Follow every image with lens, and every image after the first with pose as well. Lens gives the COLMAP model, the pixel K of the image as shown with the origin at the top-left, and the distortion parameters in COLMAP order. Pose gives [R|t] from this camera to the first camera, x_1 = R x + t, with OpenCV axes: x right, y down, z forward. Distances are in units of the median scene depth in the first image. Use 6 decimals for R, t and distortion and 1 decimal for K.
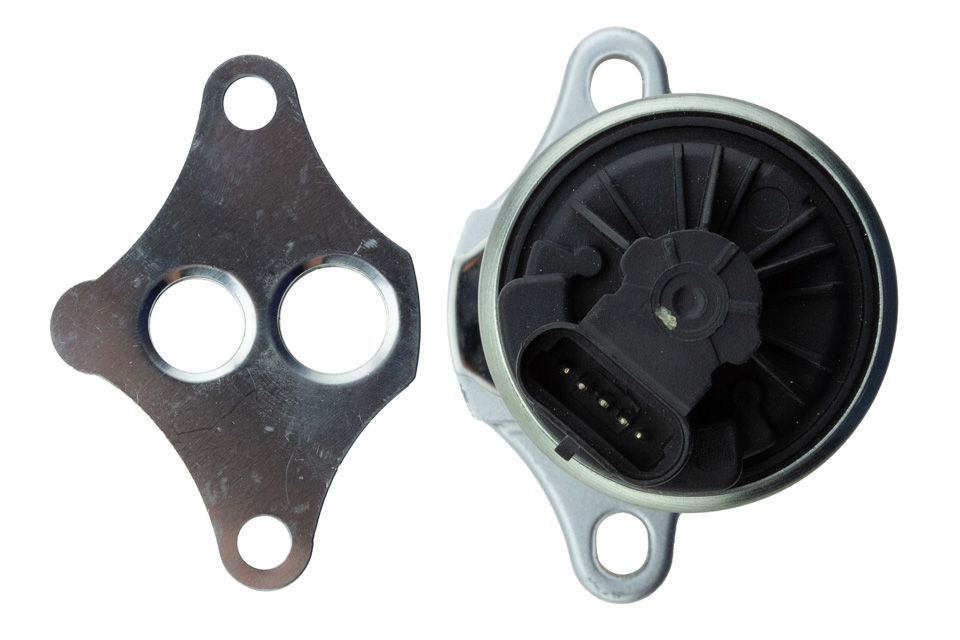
lens RADIAL K [[1464.6, 0, 480.3], [0, 1464.6, 319.8], [0, 0, 1]] dist [-0.160300, 0.000000]
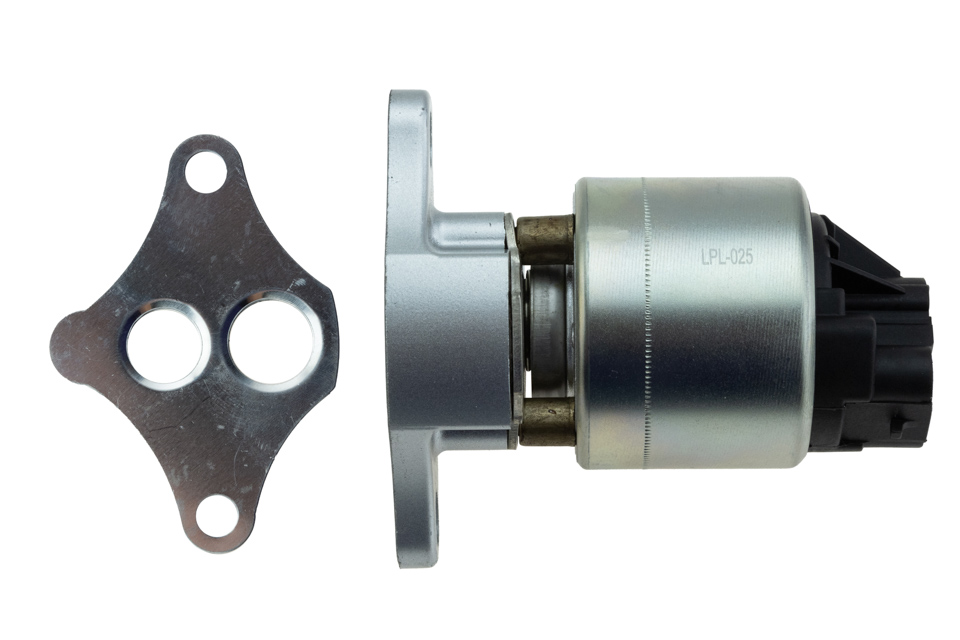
lens RADIAL K [[2043.0, 0, 481.4], [0, 2043.0, 319.7], [0, 0, 1]] dist [-0.037383, 0.000000]
pose [[0.998996, -0.000410, 0.044808, 0.003149], [0.001077, 0.999889, -0.014861, 0.007600], [-0.044797, 0.014895, 0.998885, -0.801397]]
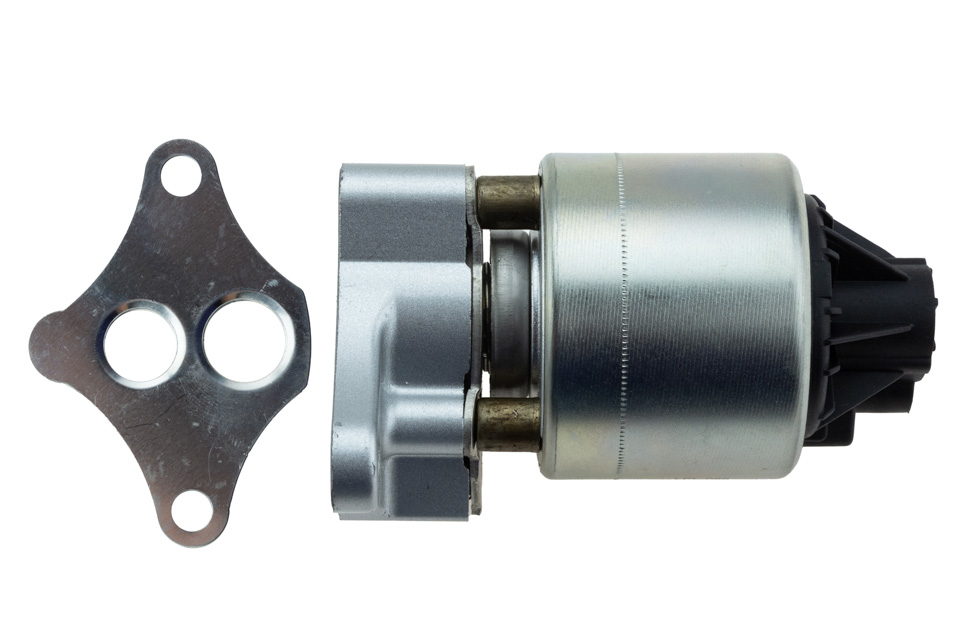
lens RADIAL K [[2550.0, 0, 479.3], [0, 2550.0, 319.5], [0, 0, 1]] dist [0.178969, 0.000000]
pose [[0.997711, 0.000582, 0.067622, -0.045989], [0.000122, 0.999946, -0.010413, 0.004590], [-0.067624, 0.010398, 0.997657, -1.316581]]
